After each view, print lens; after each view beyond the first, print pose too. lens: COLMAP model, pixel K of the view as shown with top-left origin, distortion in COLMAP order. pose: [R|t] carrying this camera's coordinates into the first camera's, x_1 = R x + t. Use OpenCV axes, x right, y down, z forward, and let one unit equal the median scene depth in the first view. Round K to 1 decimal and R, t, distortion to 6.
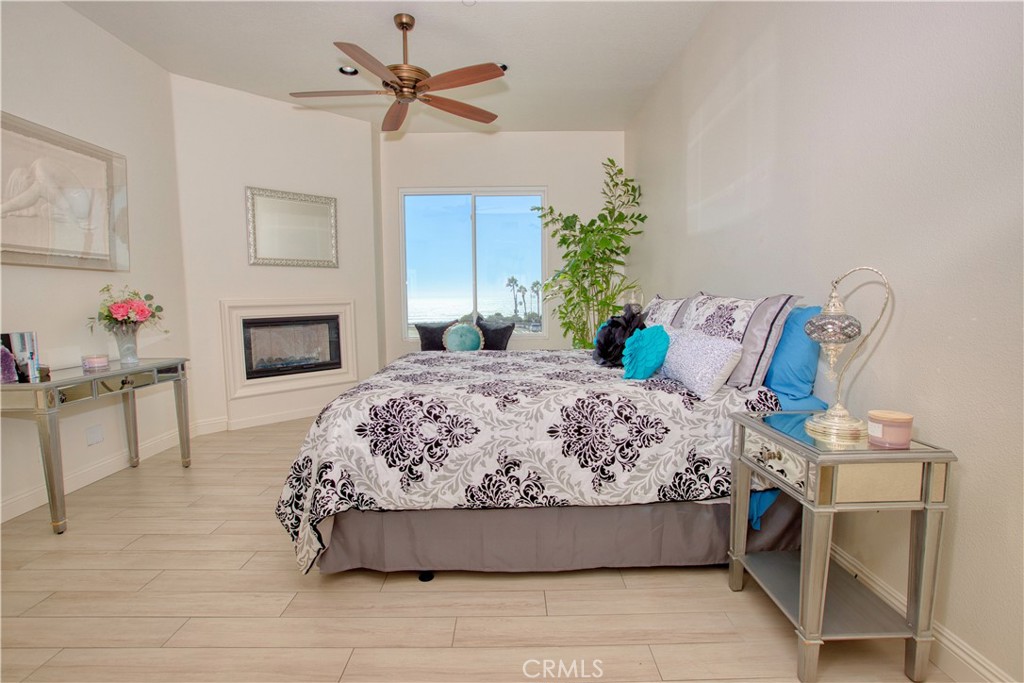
lens RADIAL K [[497.4, 0, 511.5], [0, 497.4, 341.2], [0, 0, 1]] dist [-0.003288, -0.000038]
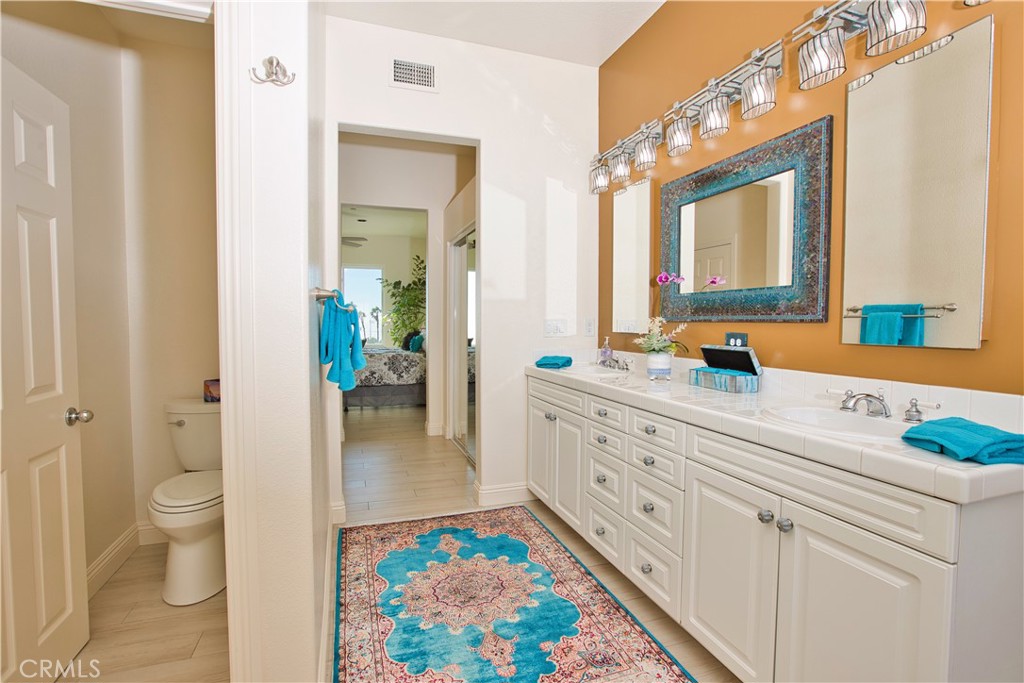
lens RADIAL K [[497.4, 0, 509.4], [0, 497.4, 339.8], [0, 0, 1]] dist [-0.003288, -0.000038]
pose [[0.951472, 0.000318, 0.307736, -0.062639], [0.016296, 0.998544, -0.051416, 0.079126], [-0.307305, 0.053936, 0.950081, -0.998758]]
